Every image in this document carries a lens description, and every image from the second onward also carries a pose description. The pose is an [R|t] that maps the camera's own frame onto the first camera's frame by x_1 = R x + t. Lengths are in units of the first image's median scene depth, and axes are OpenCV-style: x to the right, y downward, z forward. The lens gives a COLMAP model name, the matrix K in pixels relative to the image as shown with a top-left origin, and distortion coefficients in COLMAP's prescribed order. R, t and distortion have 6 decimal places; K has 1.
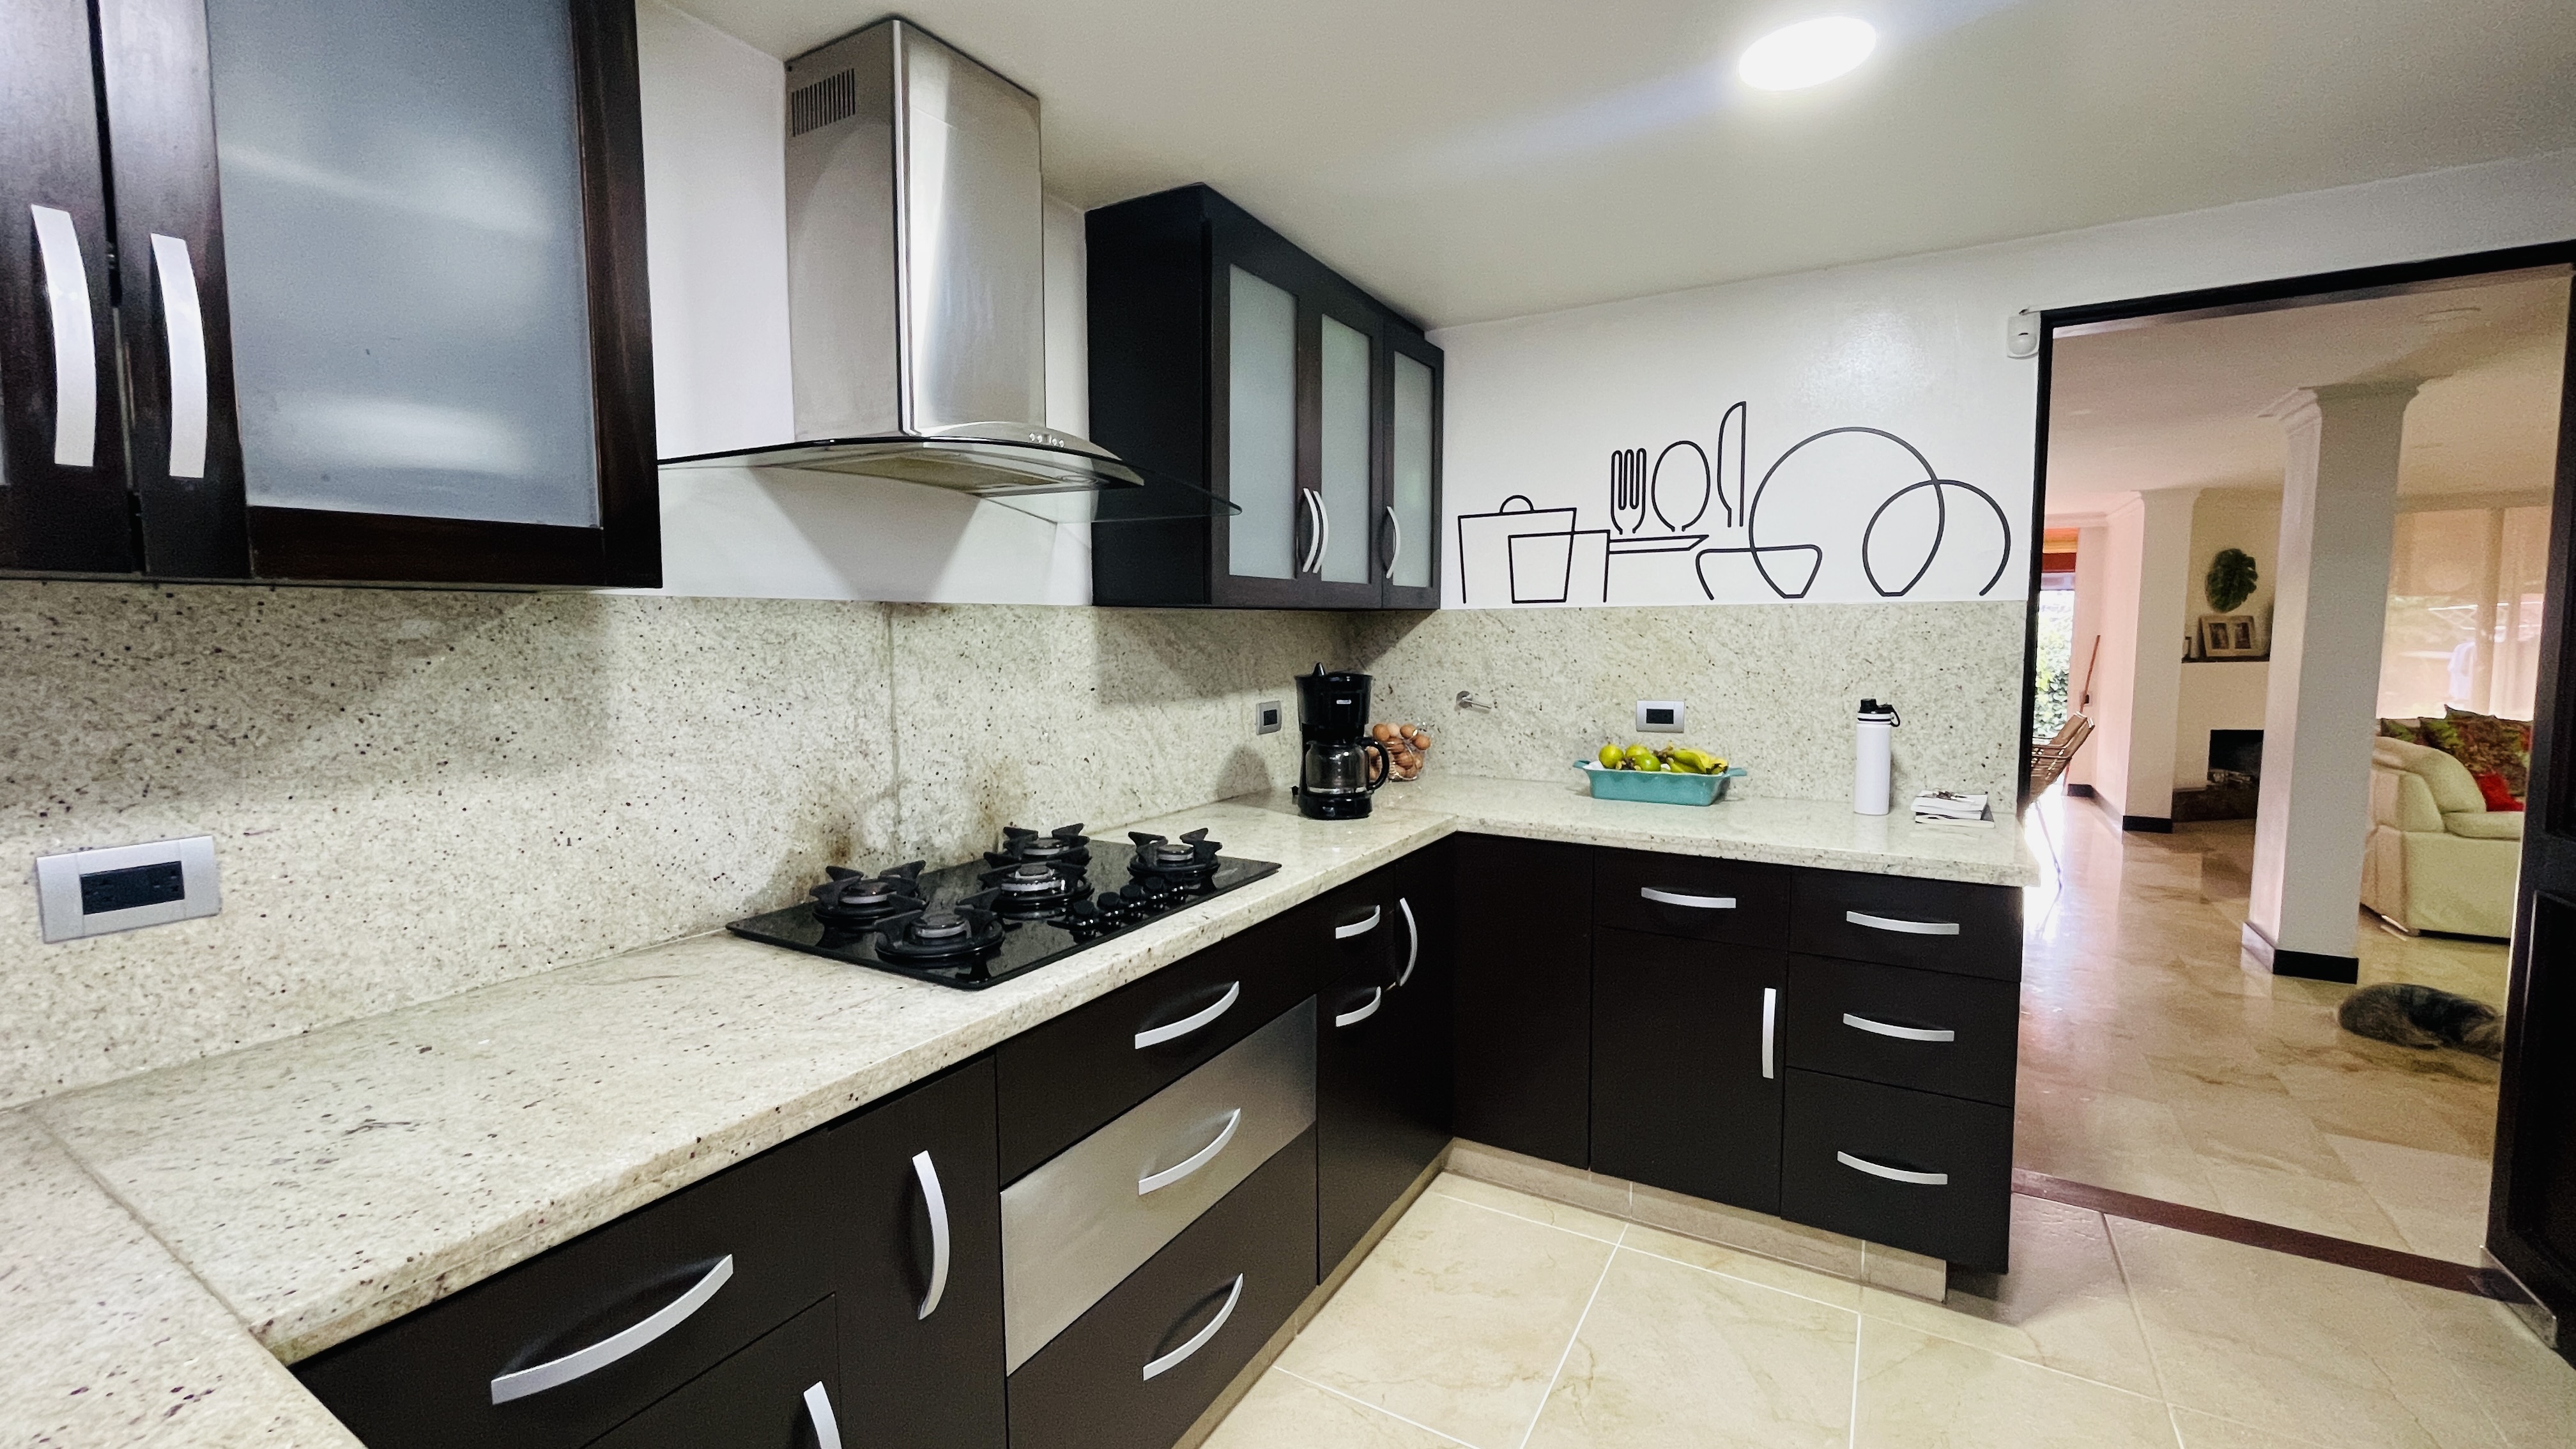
lens RADIAL K [[1056.2, 0, 1279.5], [0, 1056.2, 711.3], [0, 0, 1]] dist [-0.002649, -0.000725]
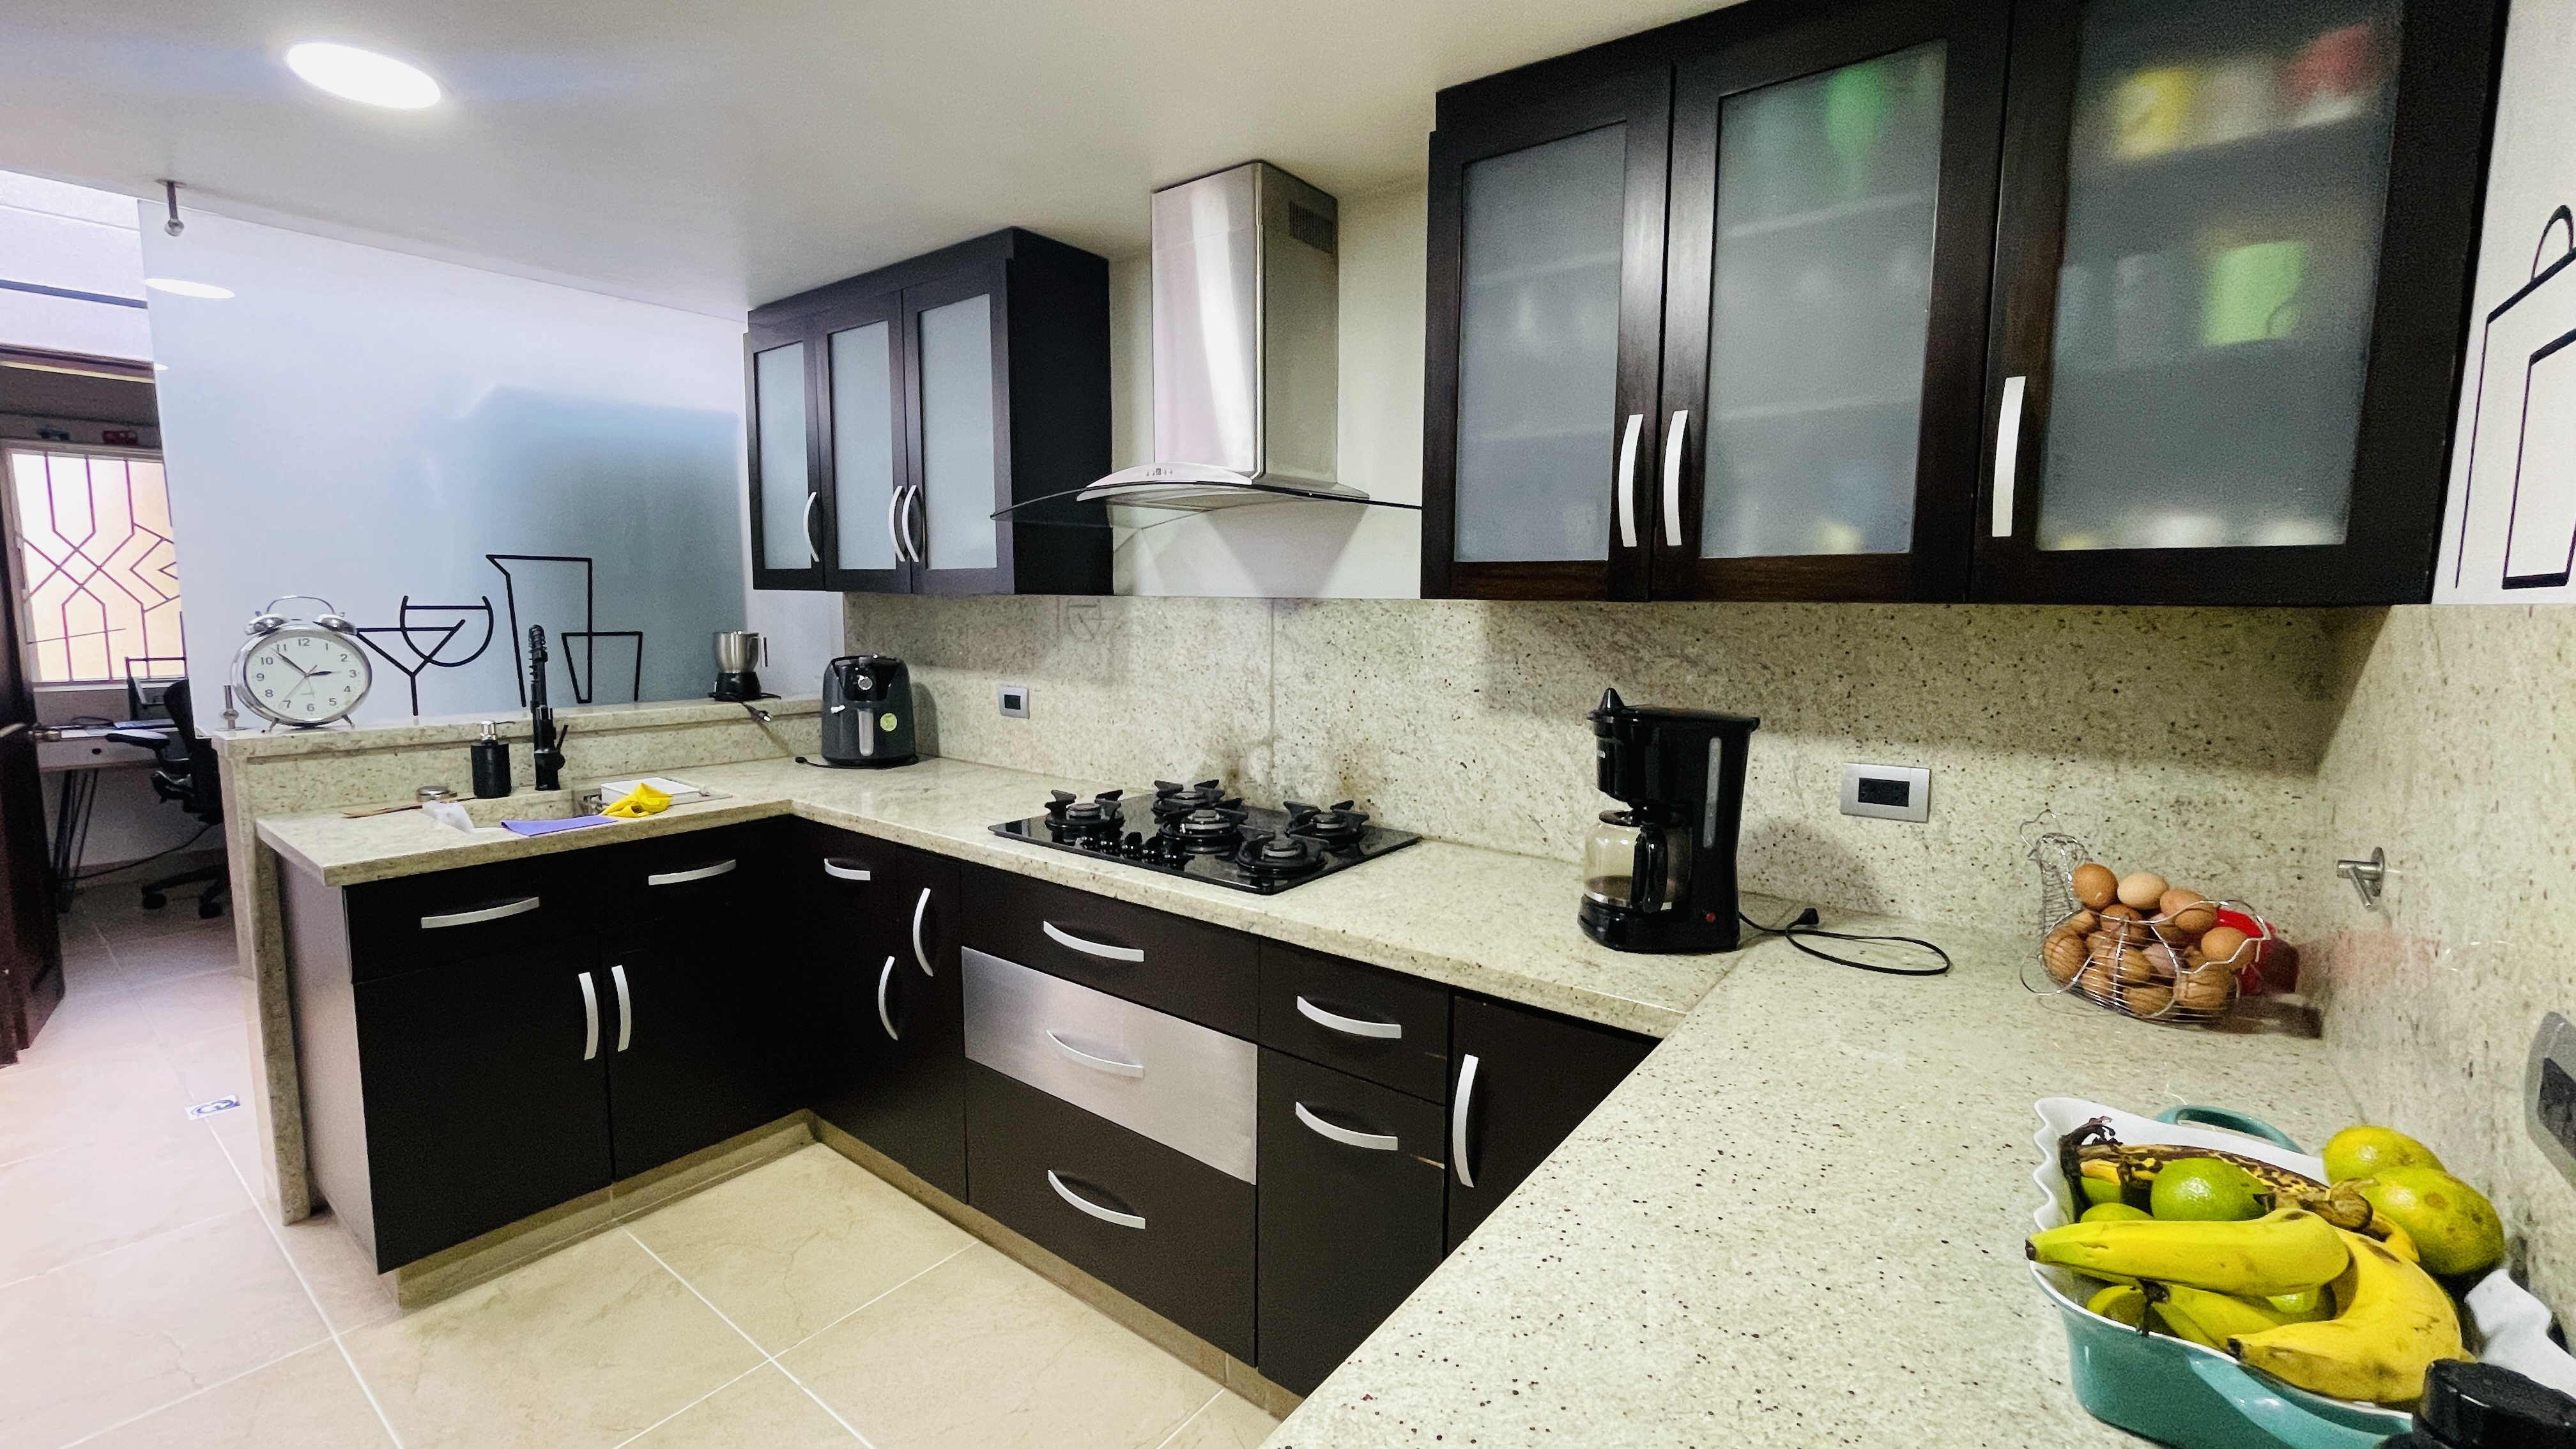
lens RADIAL K [[1056.2, 0, 1283.6], [0, 1056.2, 708.9], [0, 0, 1]] dist [-0.002649, -0.000725]
pose [[-0.118096, 0.112278, -0.986634, 0.926980], [-0.084441, 0.988853, 0.122638, -0.128087], [0.989405, 0.097795, -0.107299, 1.155346]]
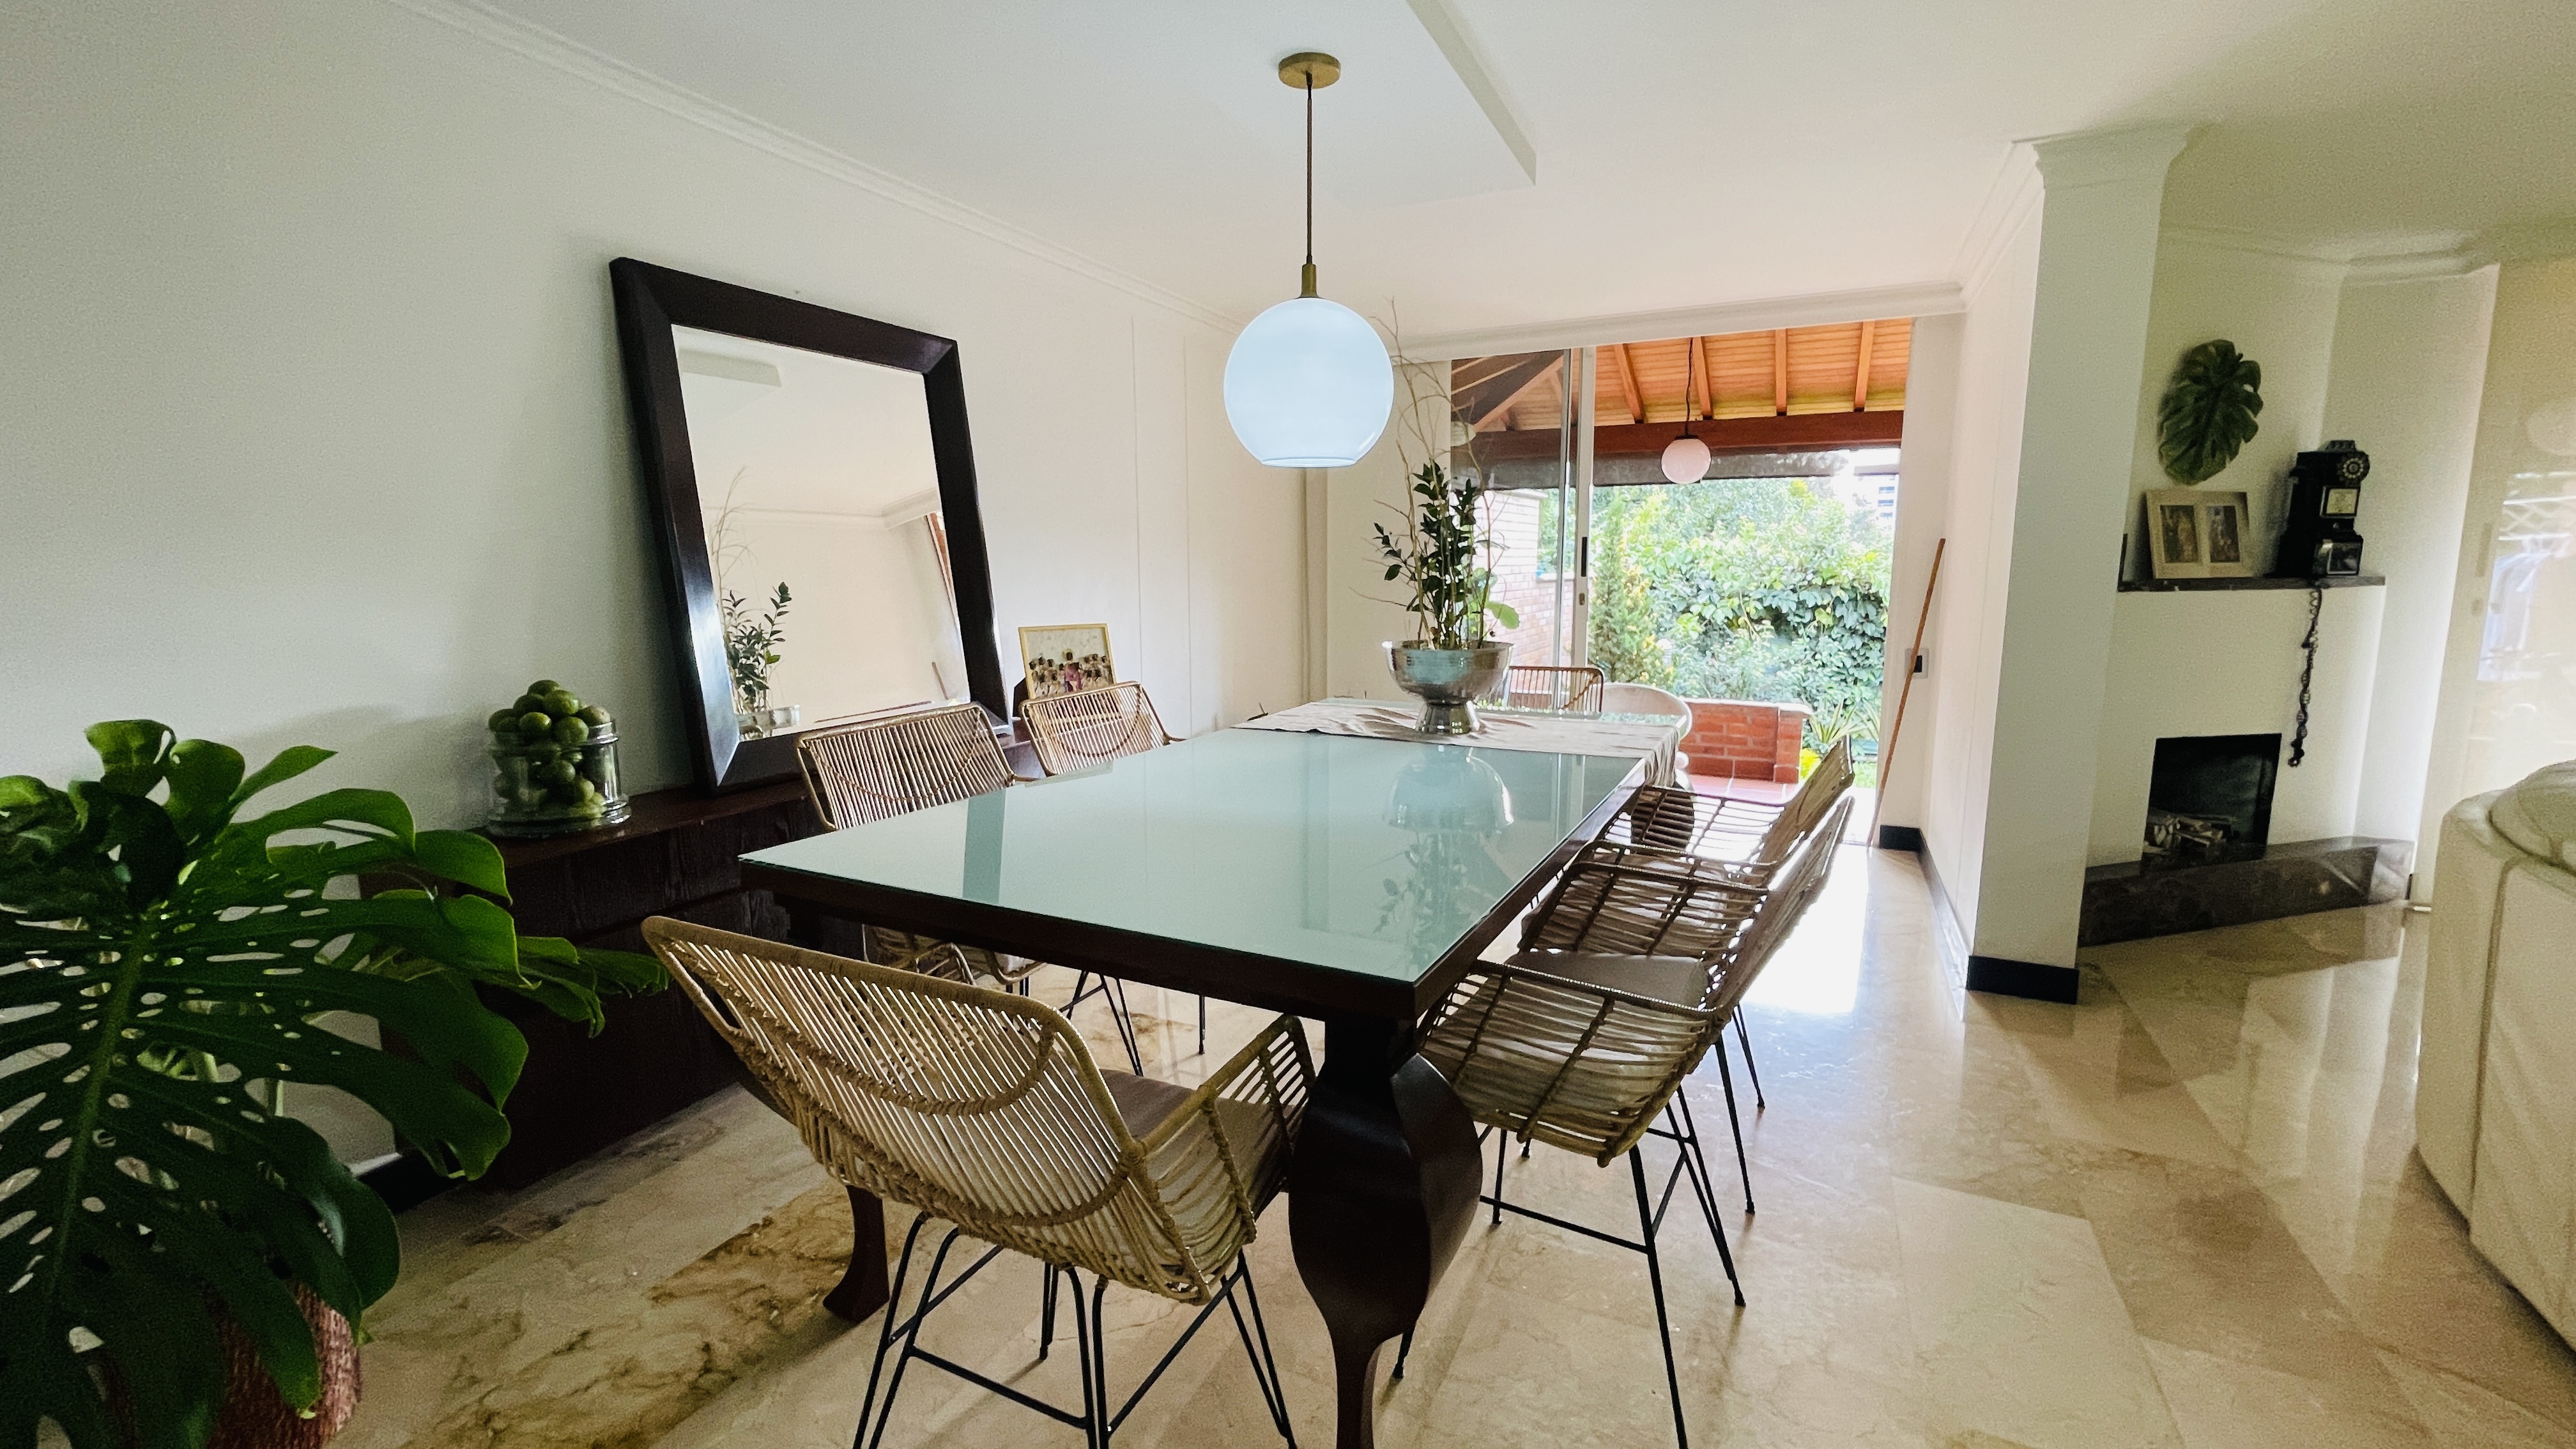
lens RADIAL K [[1056.2, 0, 1281.8], [0, 1056.2, 713.2], [0, 0, 1]] dist [-0.002649, -0.000725]
pose [[0.996254, -0.006494, 0.086236, 0.321995], [0.001611, 0.998397, 0.056582, -0.013576], [-0.086466, -0.056231, 0.994667, 0.400170]]
